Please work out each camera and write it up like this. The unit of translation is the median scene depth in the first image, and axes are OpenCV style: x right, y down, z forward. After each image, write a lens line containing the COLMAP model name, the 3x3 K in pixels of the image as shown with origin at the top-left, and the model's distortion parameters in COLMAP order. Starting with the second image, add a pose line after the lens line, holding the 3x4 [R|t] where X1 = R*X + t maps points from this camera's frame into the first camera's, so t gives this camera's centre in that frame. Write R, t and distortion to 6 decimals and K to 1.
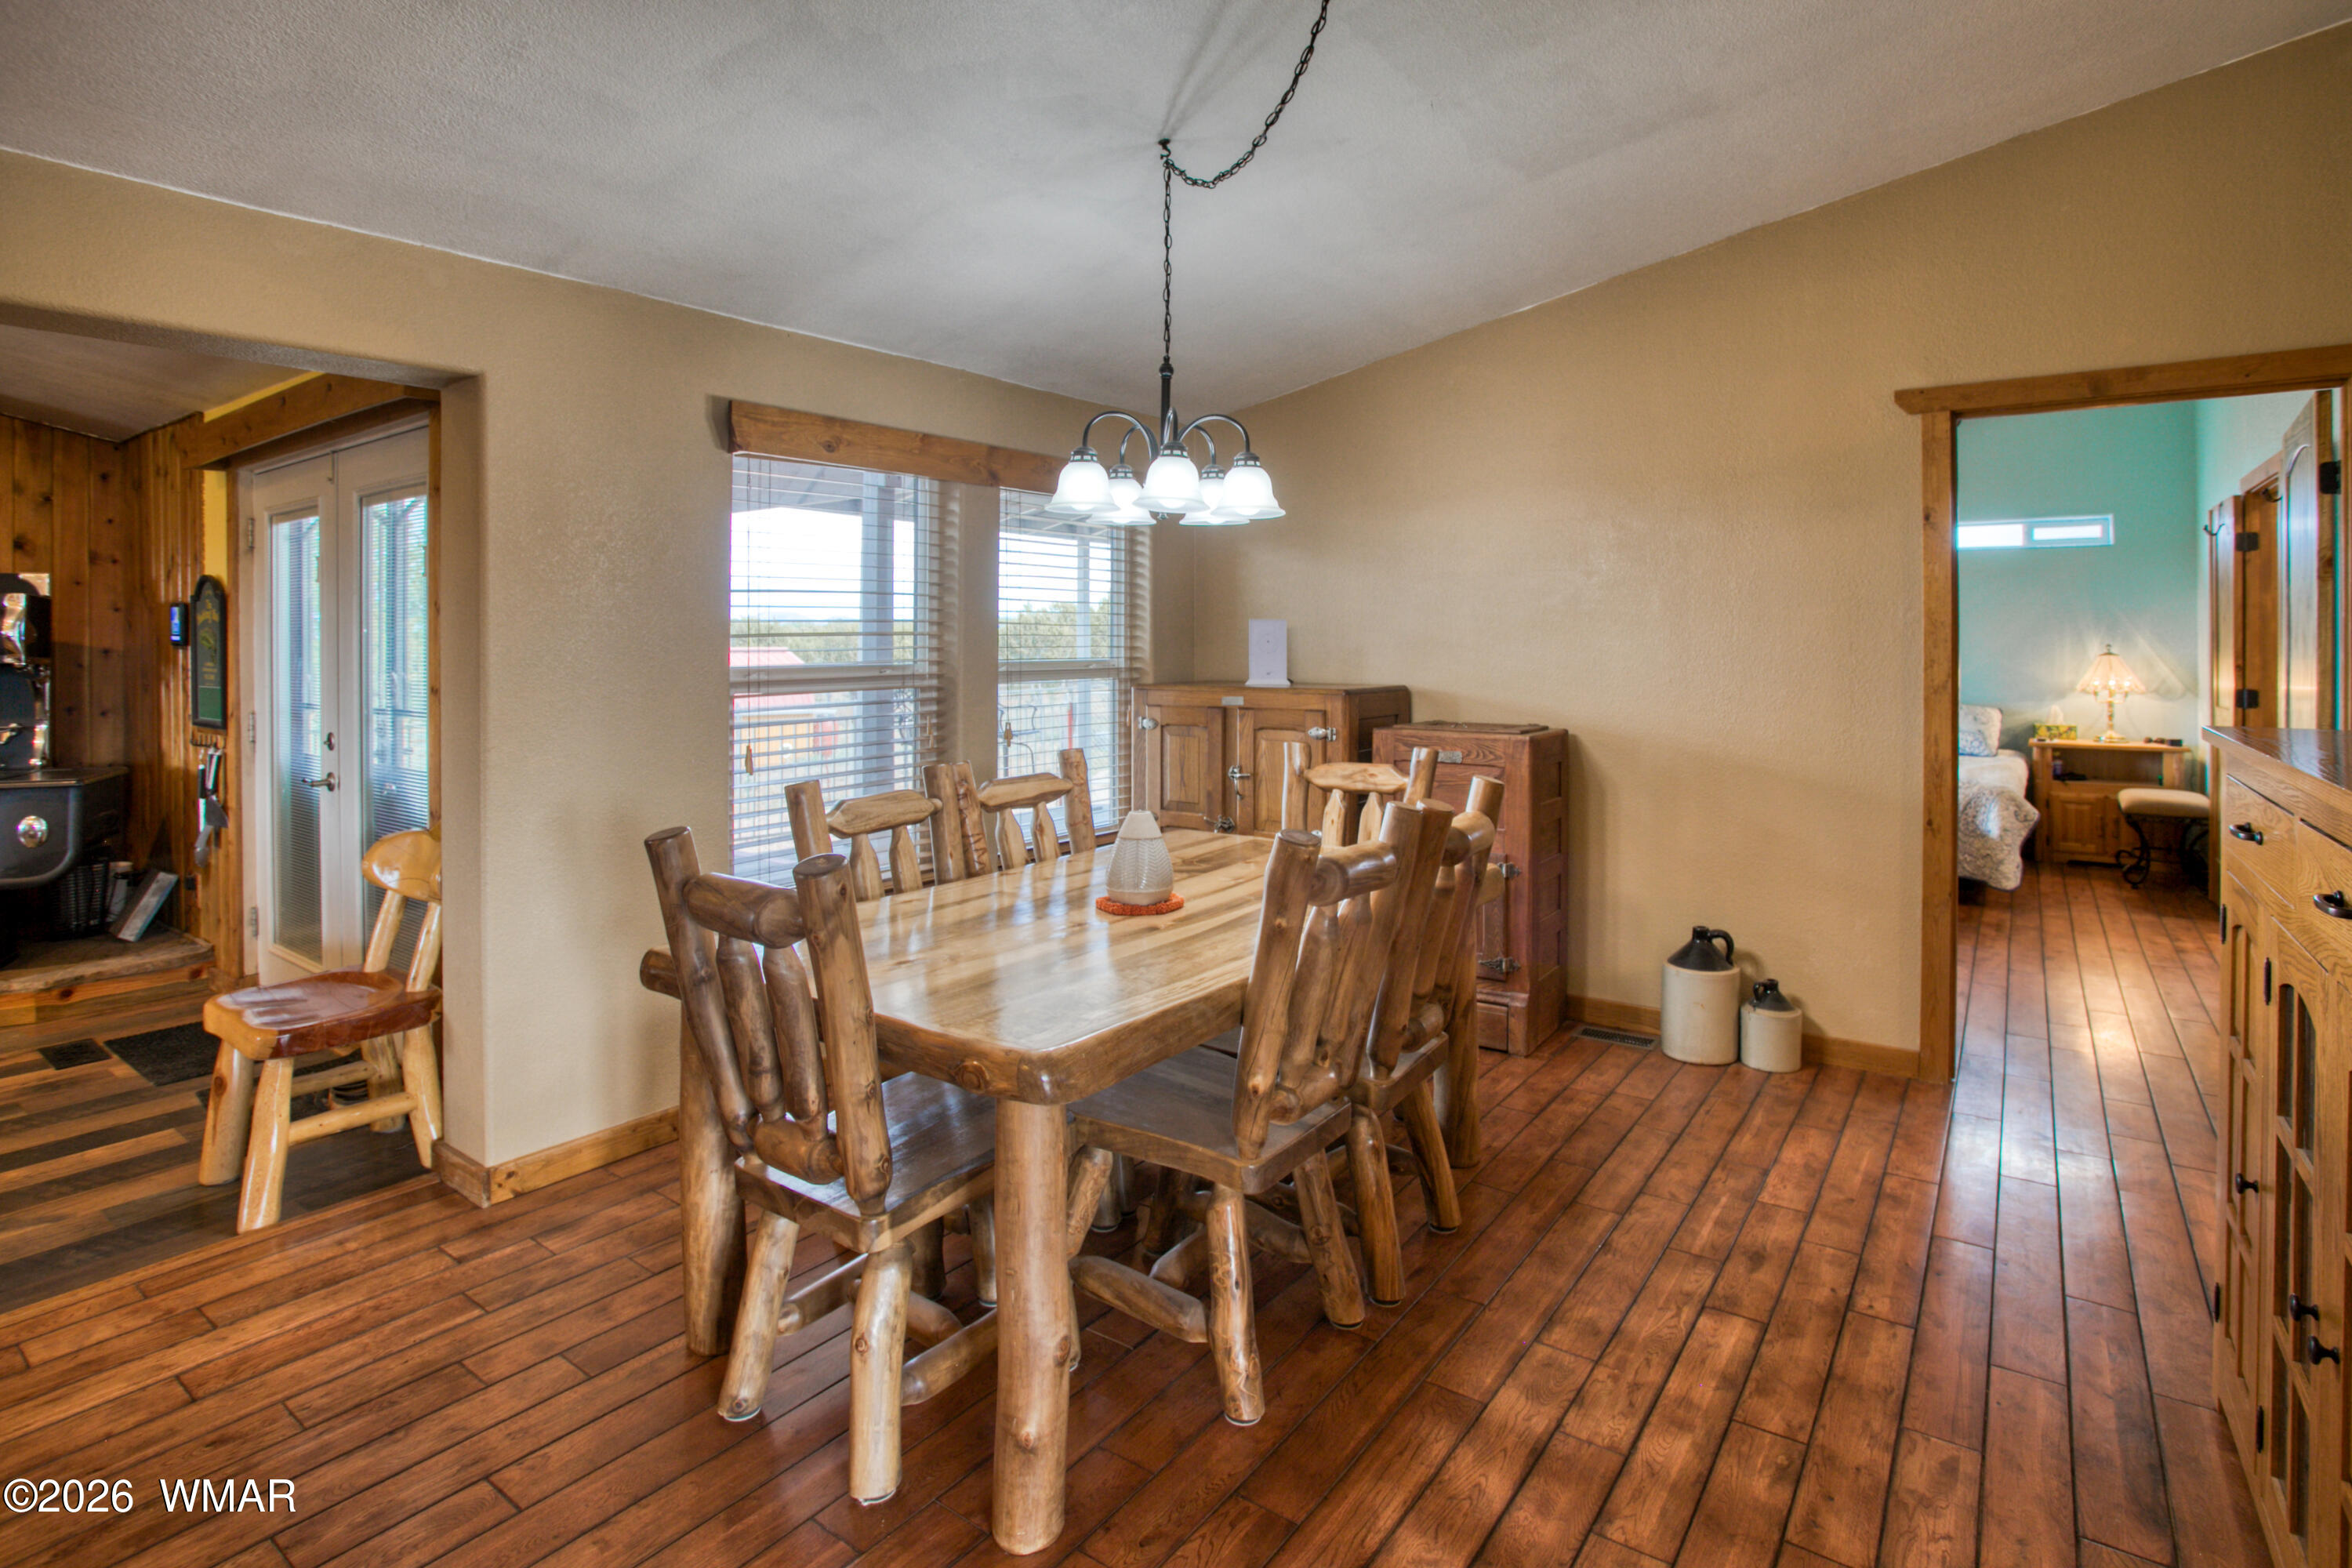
lens RADIAL K [[1225.0, 0, 1151.7], [0, 1225.0, 630.8], [0, 0, 1]] dist [-0.021525, 0.001075]
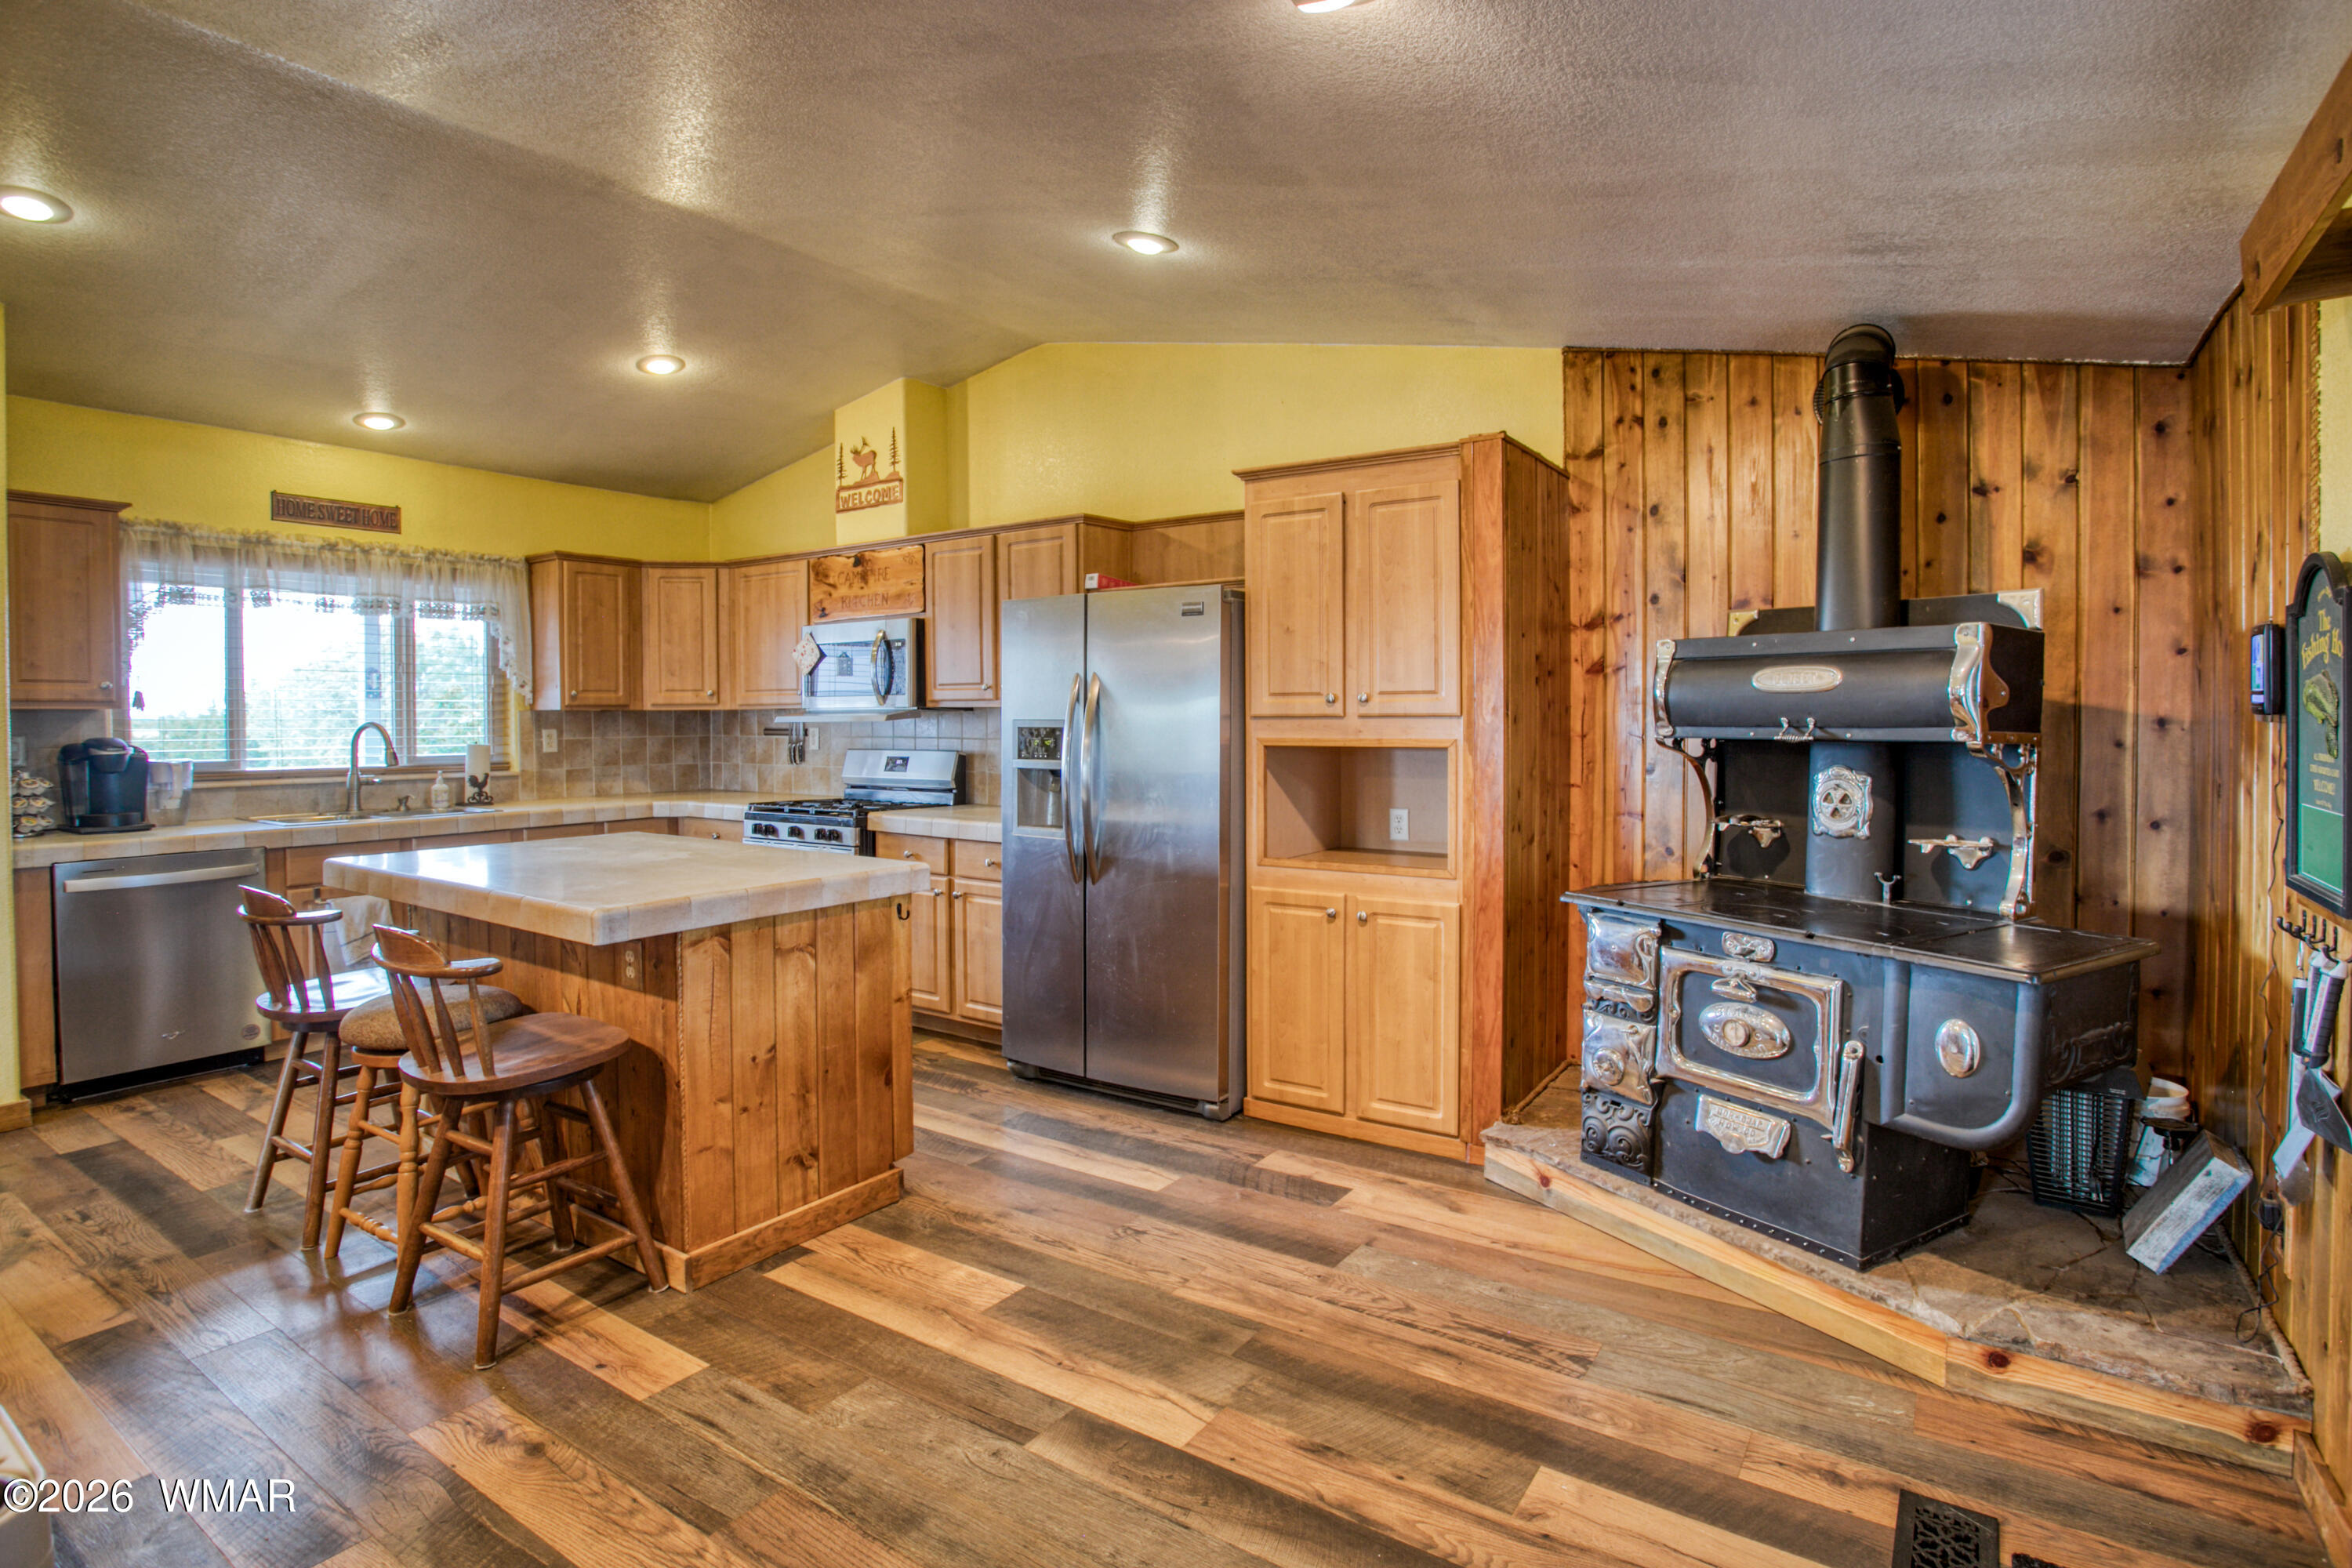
lens RADIAL K [[1166.6, 0, 1156.6], [0, 1166.6, 733.7], [0, 0, 1]] dist [-0.063736, 0.021302]
pose [[0.056578, 0.028972, -0.997978, -0.396584], [0.007622, 0.999537, 0.029449, 0.003437], [0.998369, -0.009273, 0.056331, 0.550303]]
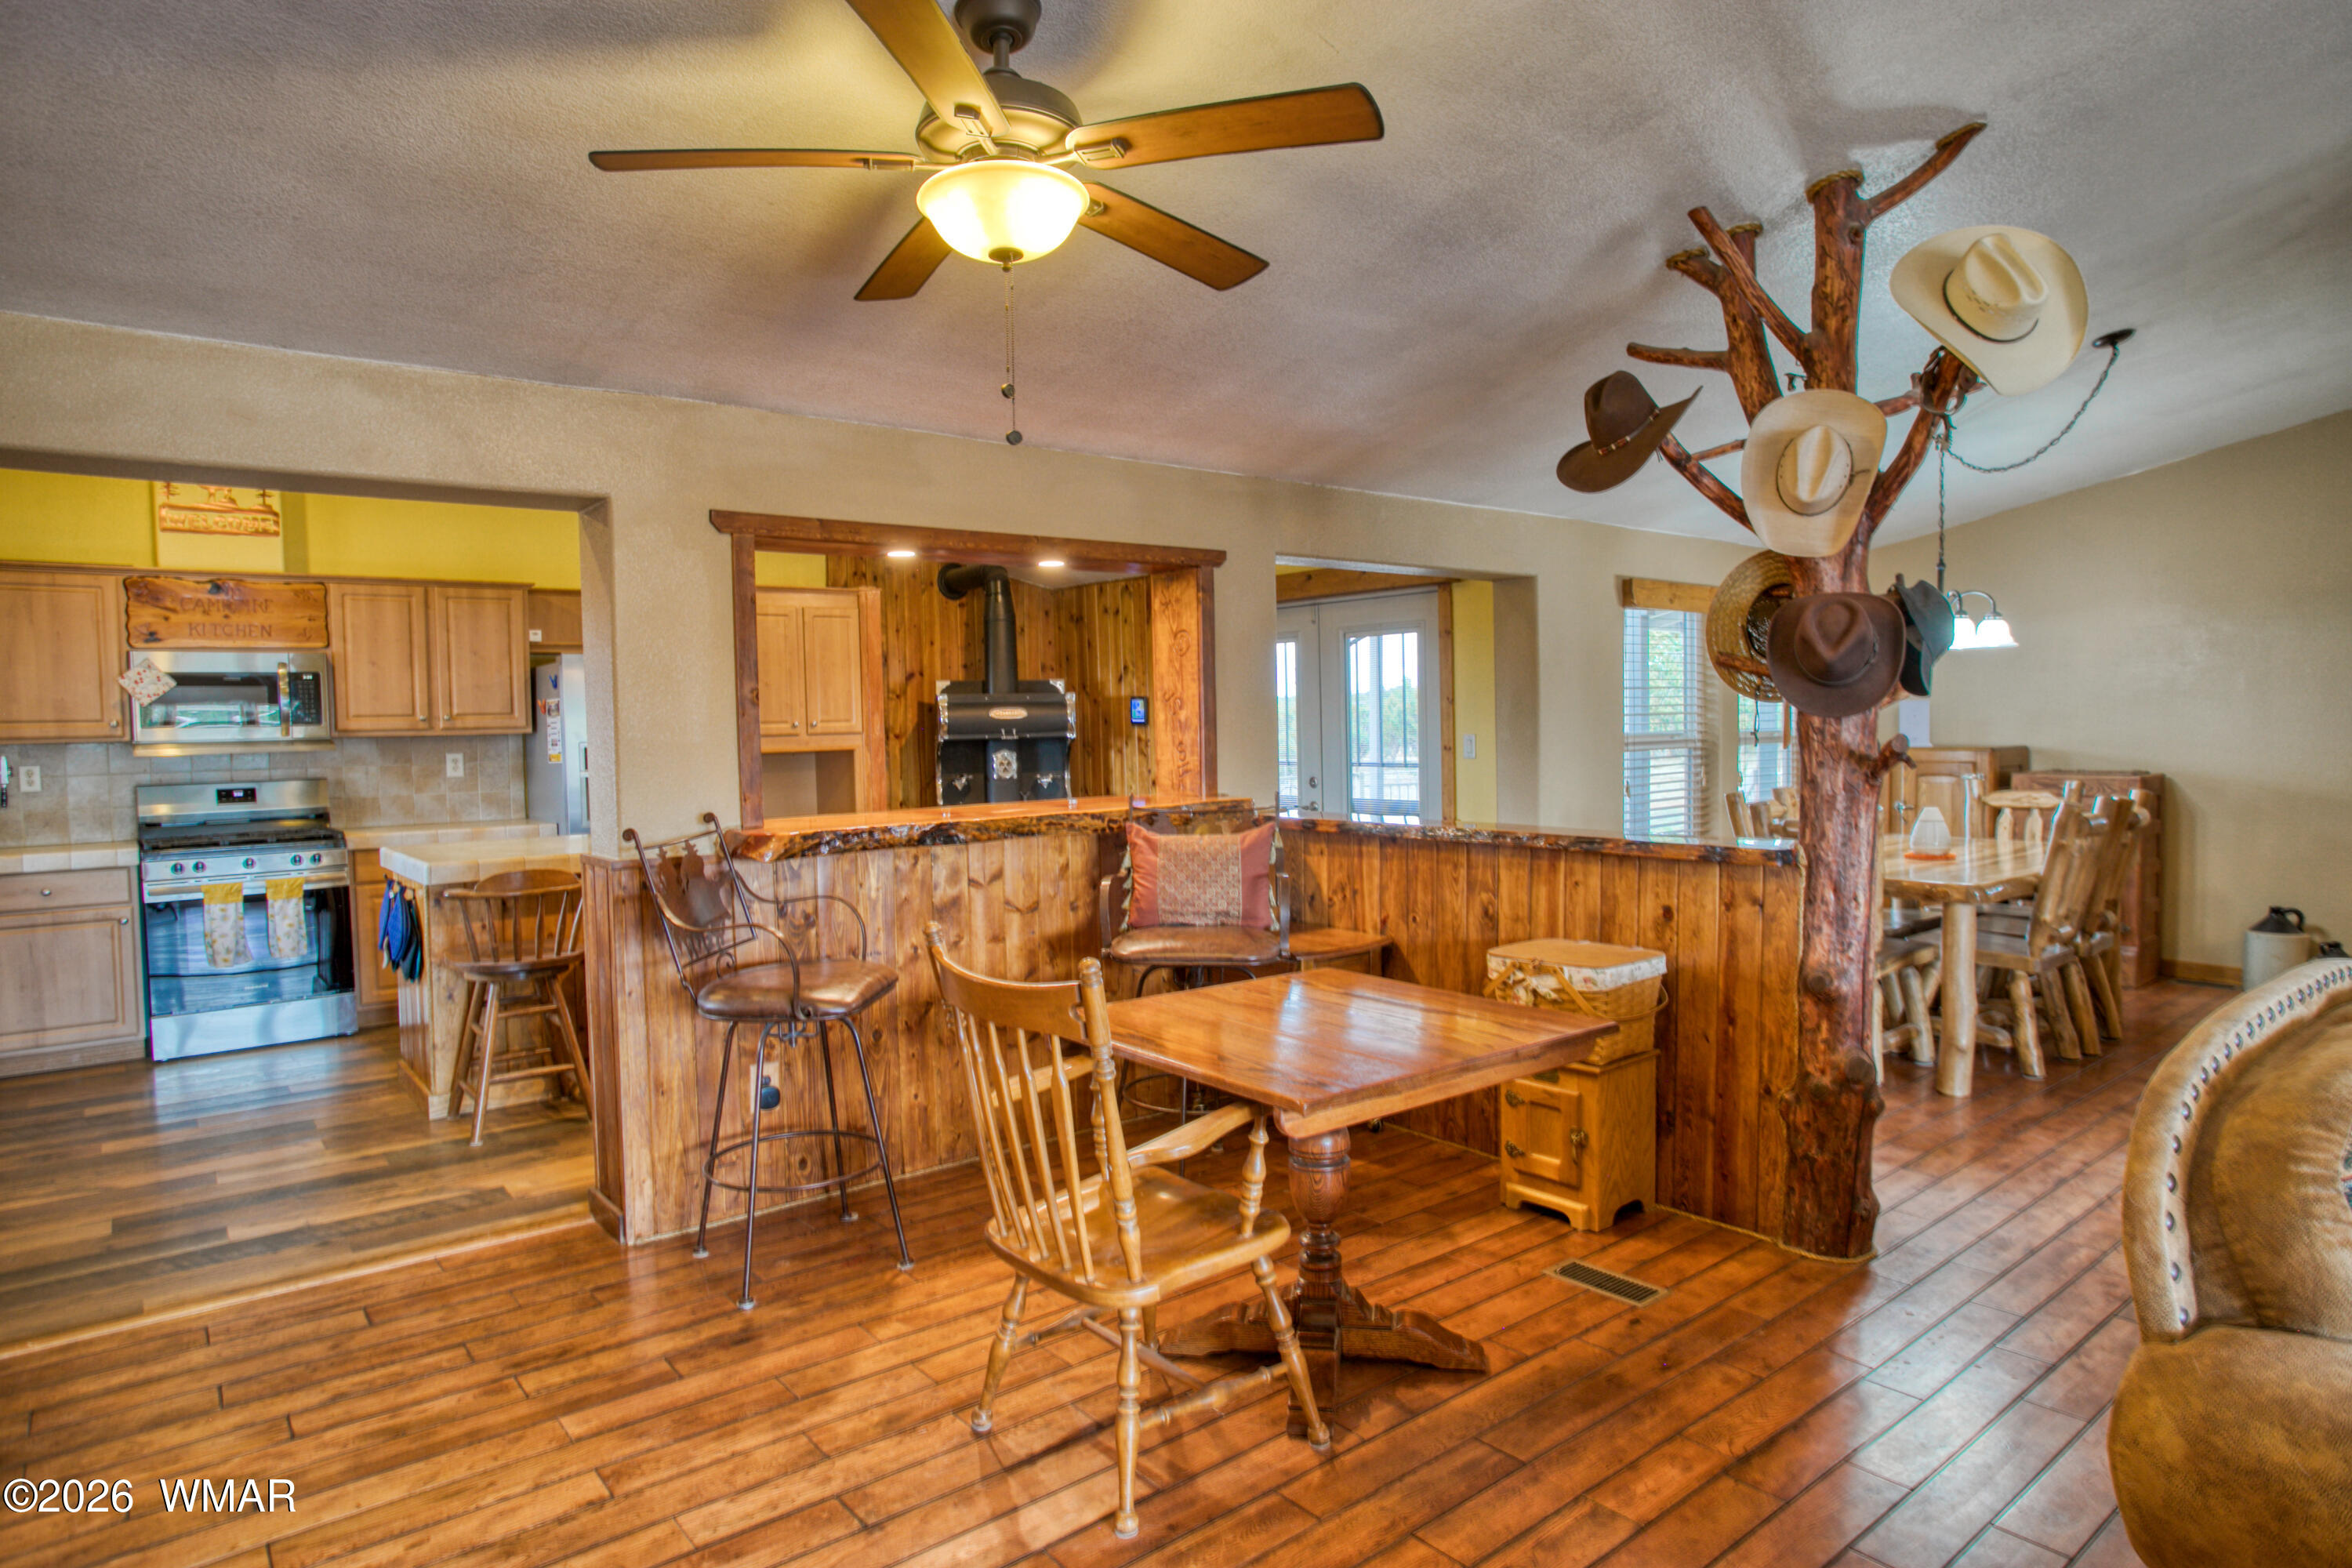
lens RADIAL K [[1376.6, 0, 1164.0], [0, 1376.6, 760.4], [0, 0, 1]] dist [-0.025595, 0.023462]
pose [[0.969871, -0.003290, -0.243599, -0.360448], [0.012625, 0.999244, 0.036771, -0.007388], [0.243293, -0.038739, 0.969179, -0.737106]]
